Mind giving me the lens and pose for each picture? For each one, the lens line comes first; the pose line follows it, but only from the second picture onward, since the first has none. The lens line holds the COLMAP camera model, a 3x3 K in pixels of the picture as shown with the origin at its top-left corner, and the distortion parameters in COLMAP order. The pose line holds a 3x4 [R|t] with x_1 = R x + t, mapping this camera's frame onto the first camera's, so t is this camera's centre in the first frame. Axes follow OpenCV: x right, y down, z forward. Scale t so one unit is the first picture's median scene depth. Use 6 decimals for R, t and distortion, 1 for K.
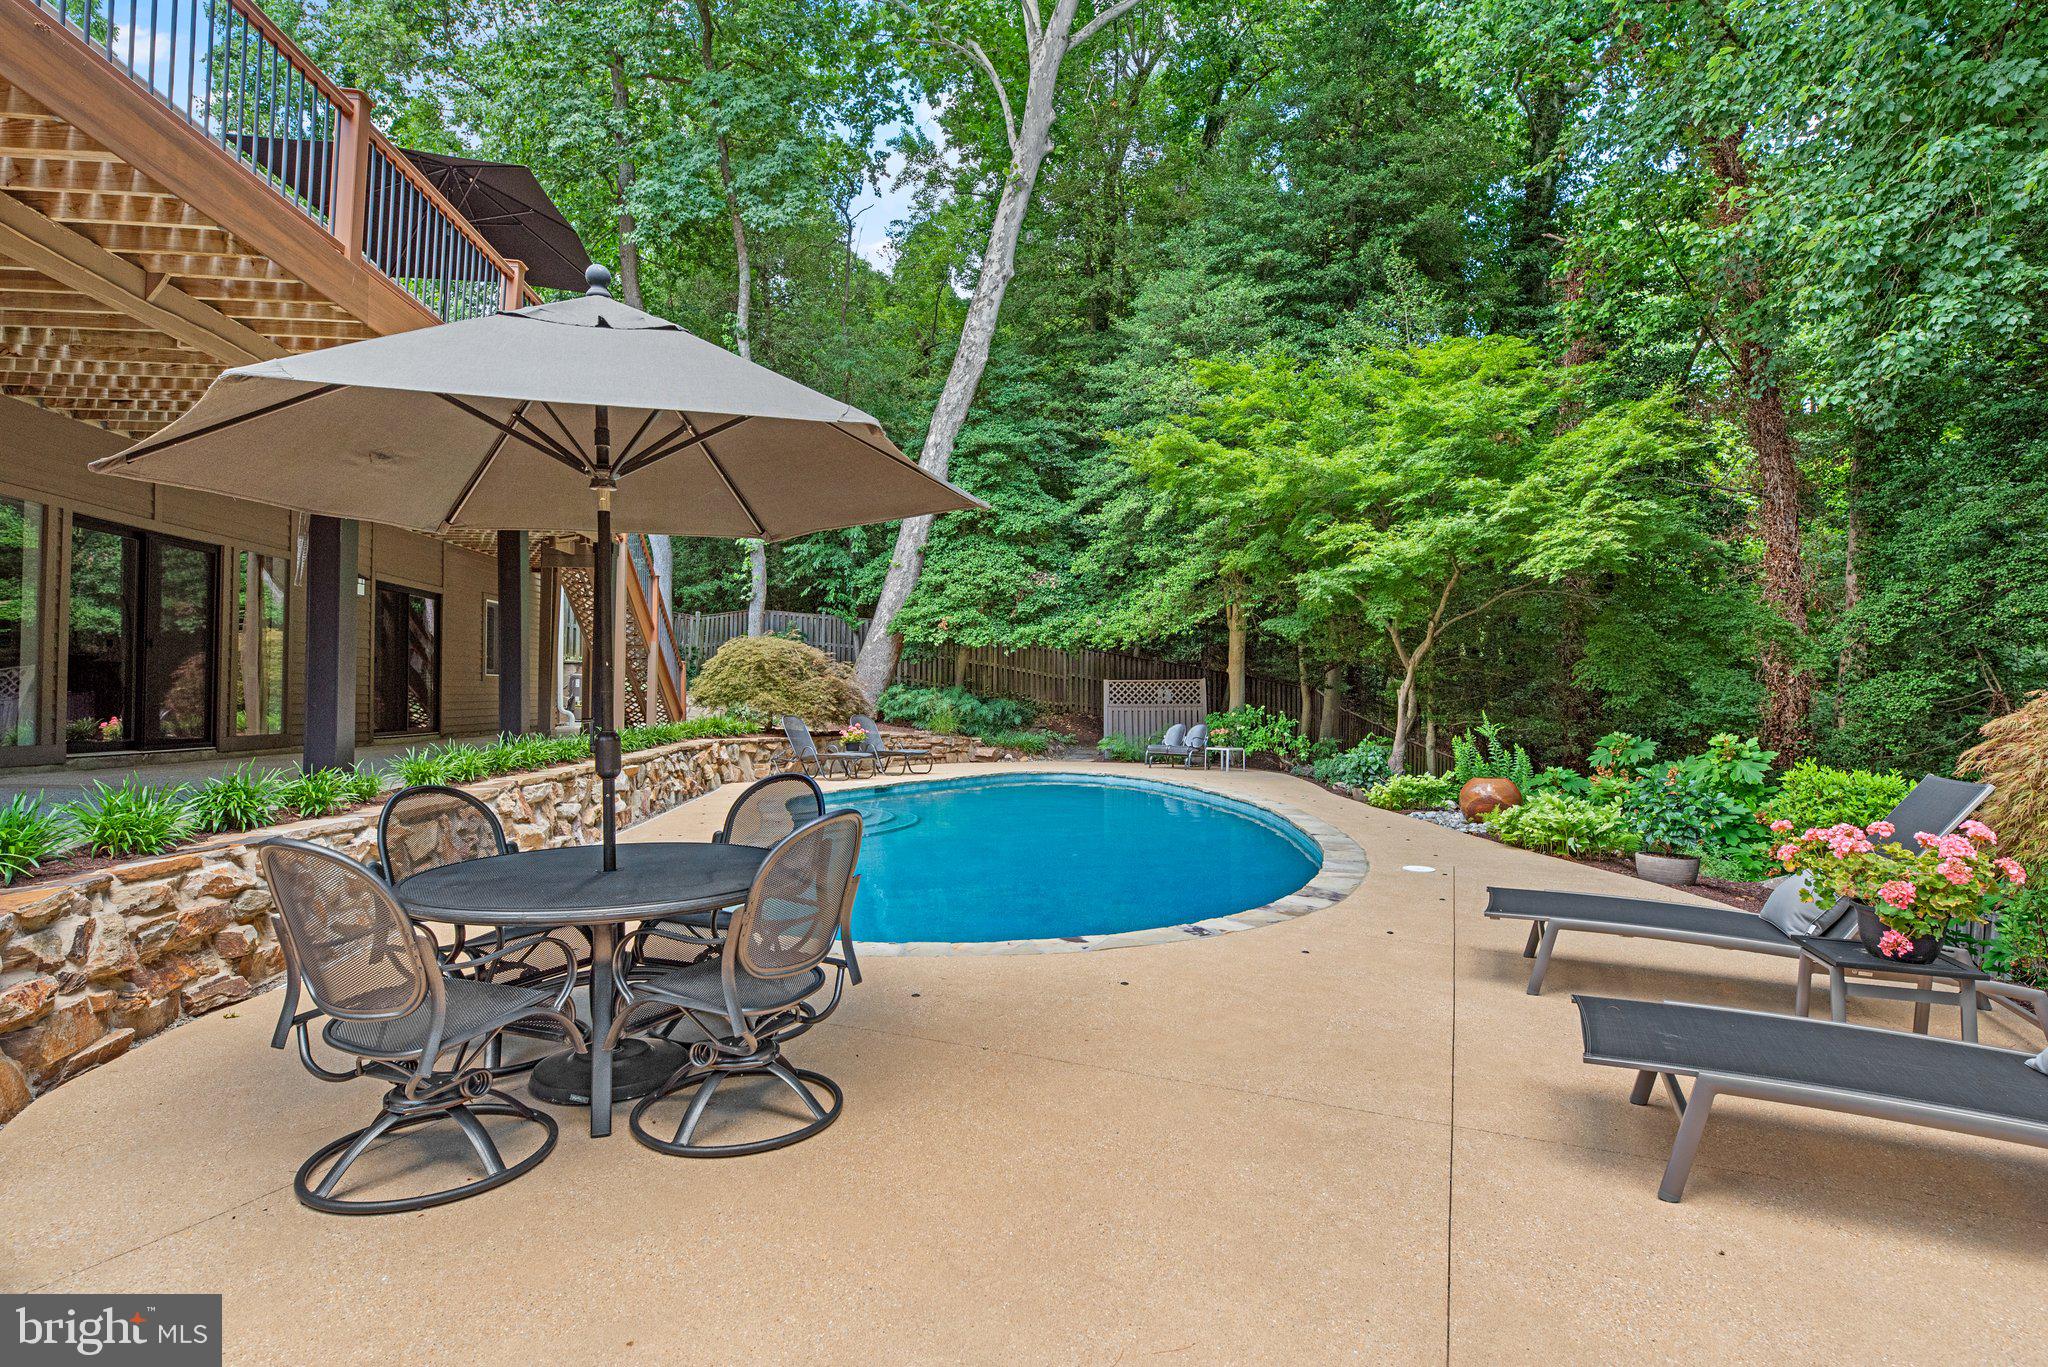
lens RADIAL K [[1032.1, 0, 1024.0], [0, 1032.1, 683.5], [0, 0, 1]] dist [-0.000966, -0.000093]
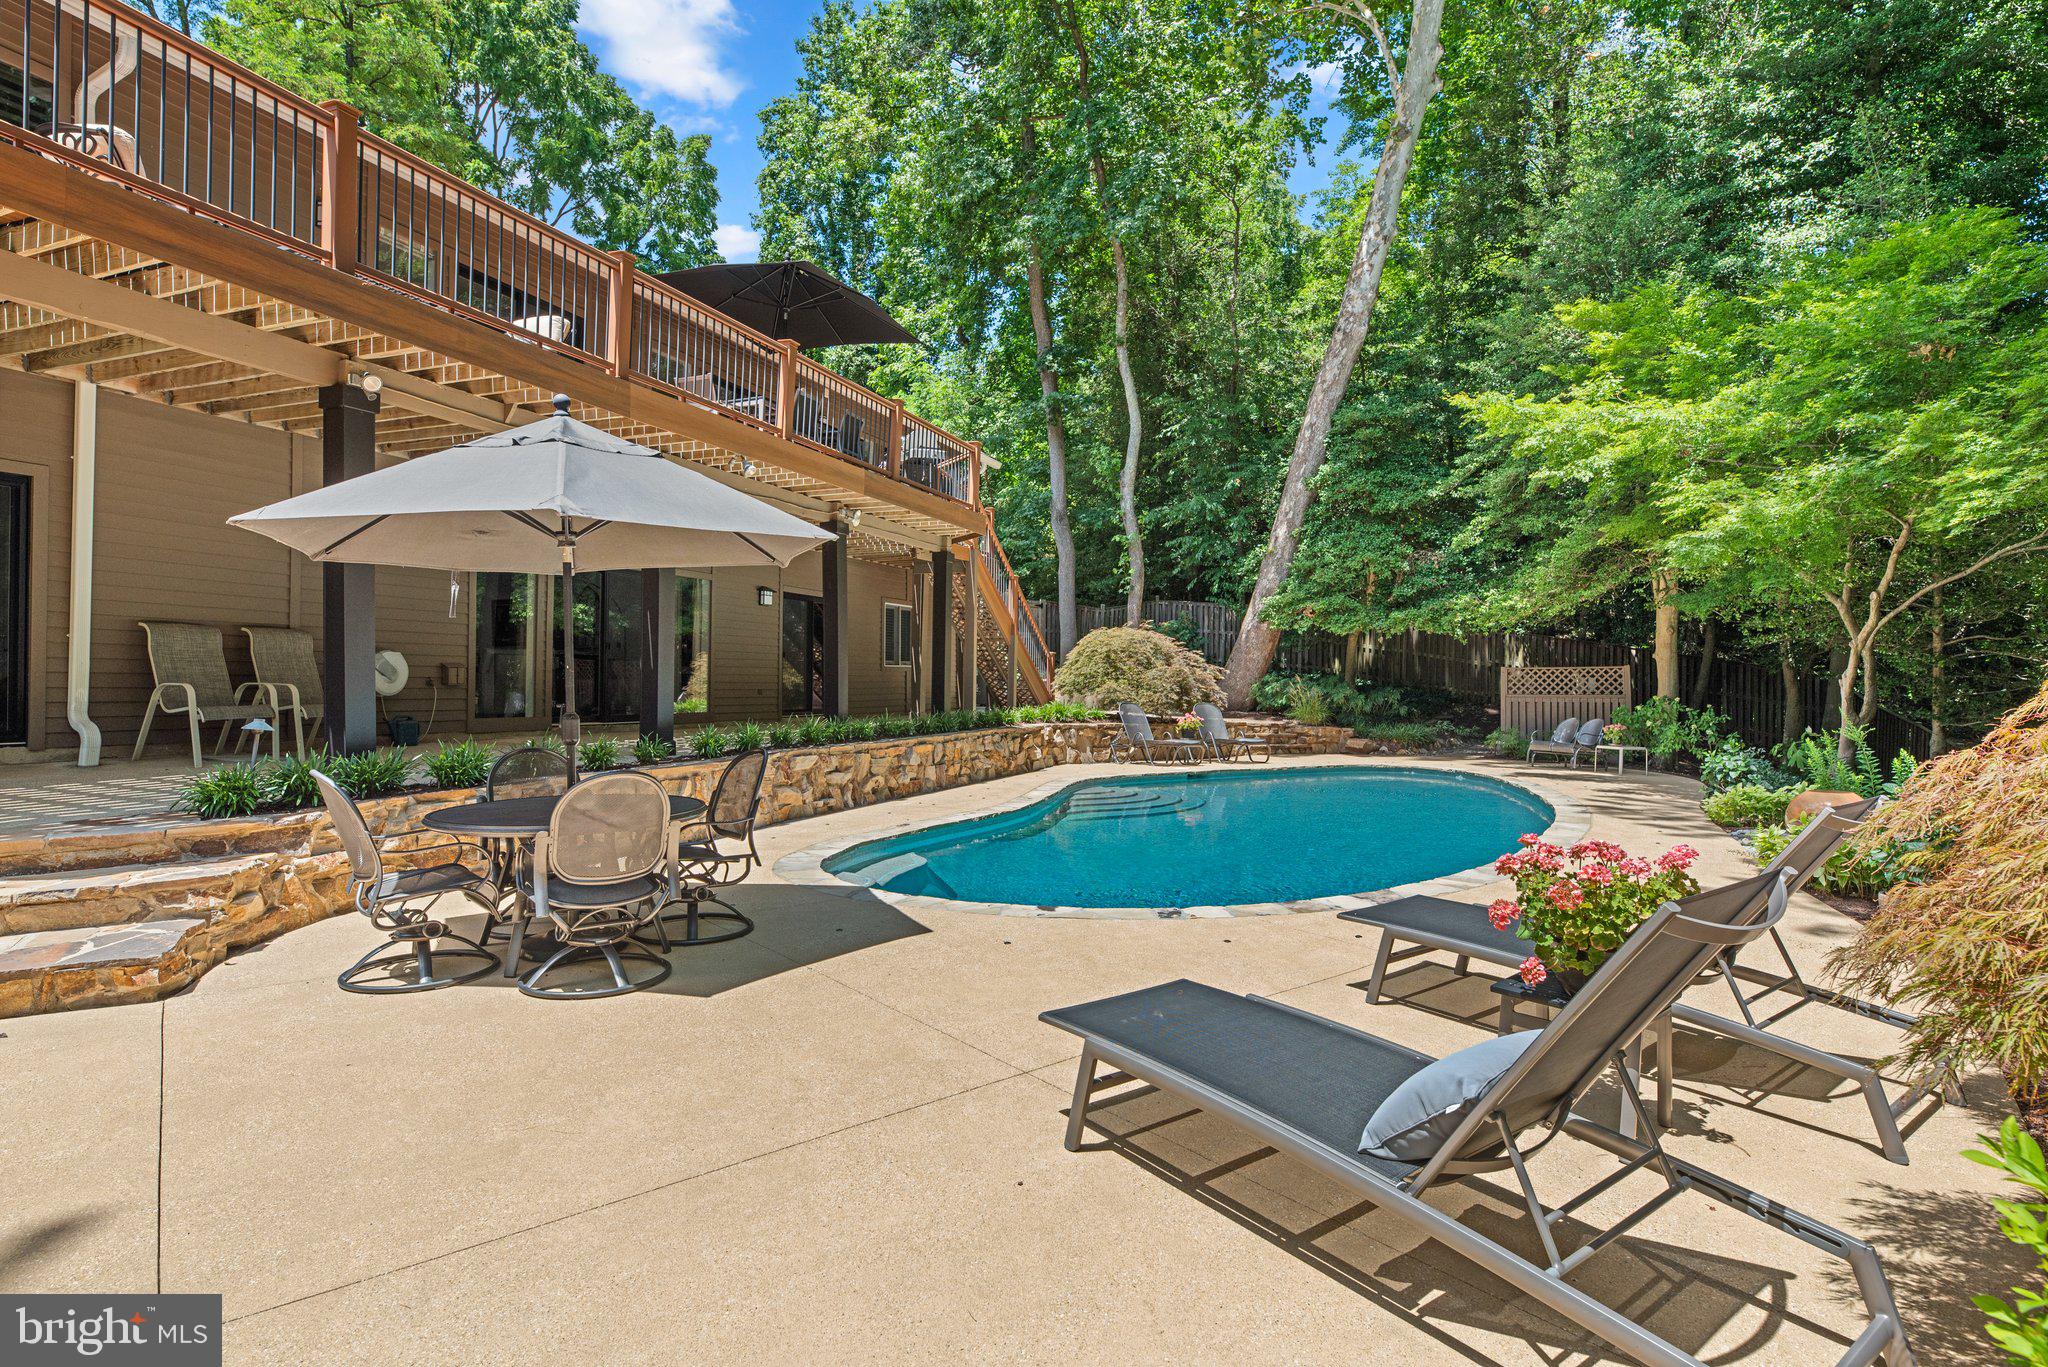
lens RADIAL K [[1052.9, 0, 1024.0], [0, 1052.9, 683.5], [0, 0, 1]] dist [-0.000975, 0.000404]
pose [[0.886098, 0.003513, -0.463486, 0.141493], [0.002512, 0.999920, 0.012381, -0.002158], [0.463492, -0.012135, 0.886018, -0.003509]]
